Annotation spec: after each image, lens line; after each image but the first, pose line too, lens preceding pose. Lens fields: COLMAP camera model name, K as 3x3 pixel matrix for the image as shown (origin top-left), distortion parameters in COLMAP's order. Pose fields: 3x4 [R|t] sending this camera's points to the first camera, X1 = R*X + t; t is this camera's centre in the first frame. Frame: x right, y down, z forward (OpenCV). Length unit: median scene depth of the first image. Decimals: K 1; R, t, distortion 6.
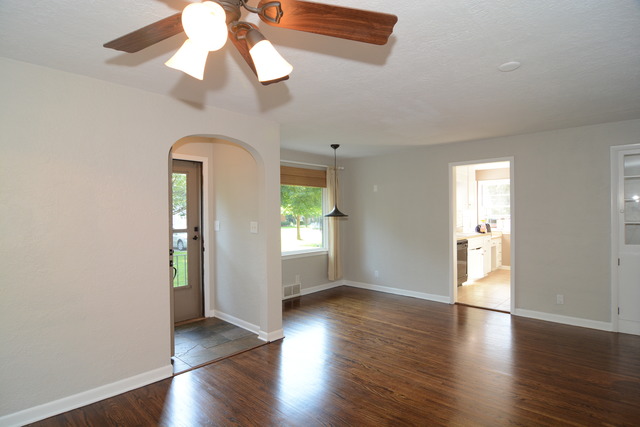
lens RADIAL K [[345.3, 0, 316.9], [0, 345.3, 214.5], [0, 0, 1]] dist [-0.001722, -0.013657]
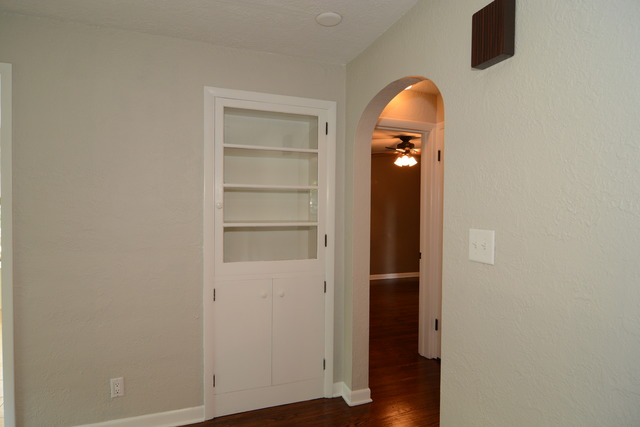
lens RADIAL K [[385.2, 0, 320.0], [0, 385.2, 213.5], [0, 0, 1]] dist [-0.002459, -0.000614]
pose [[0.553917, 0.005598, 0.832553, 0.428671], [-0.011575, 0.999933, 0.000978, -0.000922], [-0.832492, -0.010179, 0.553944, 0.480380]]
